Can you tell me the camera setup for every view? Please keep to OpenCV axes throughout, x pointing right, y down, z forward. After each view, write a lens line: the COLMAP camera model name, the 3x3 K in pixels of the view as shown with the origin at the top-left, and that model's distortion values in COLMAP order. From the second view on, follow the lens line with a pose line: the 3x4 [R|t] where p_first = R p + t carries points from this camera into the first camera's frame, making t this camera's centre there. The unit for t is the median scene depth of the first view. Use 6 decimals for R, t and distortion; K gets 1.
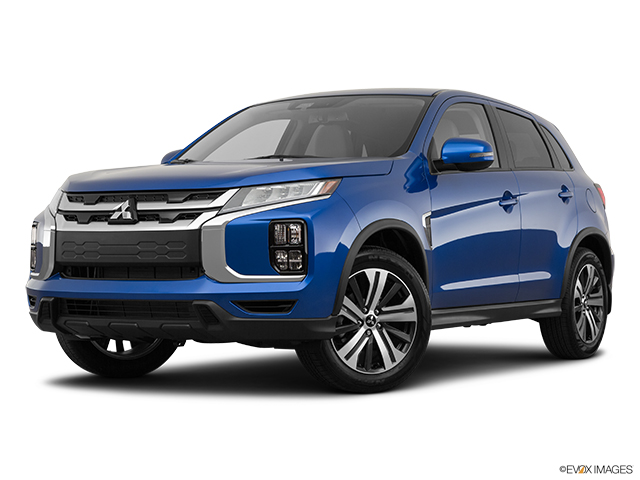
lens RADIAL K [[1199.1, 0, 320.0], [0, 1199.1, 240.0], [0, 0, 1]] dist [-0.291490, -0.018837]
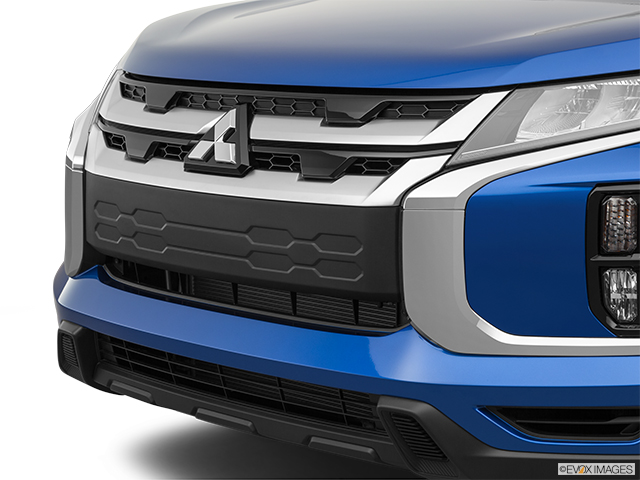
lens RADIAL K [[1591.8, 0, 320.0], [0, 1591.8, 240.0], [0, 0, 1]] dist [-0.100119, -0.494923]
pose [[0.971253, 0.025211, -0.236709, -0.007024], [0.006816, 0.991023, 0.133516, -0.059434], [0.237950, -0.131291, 0.962363, 0.480836]]
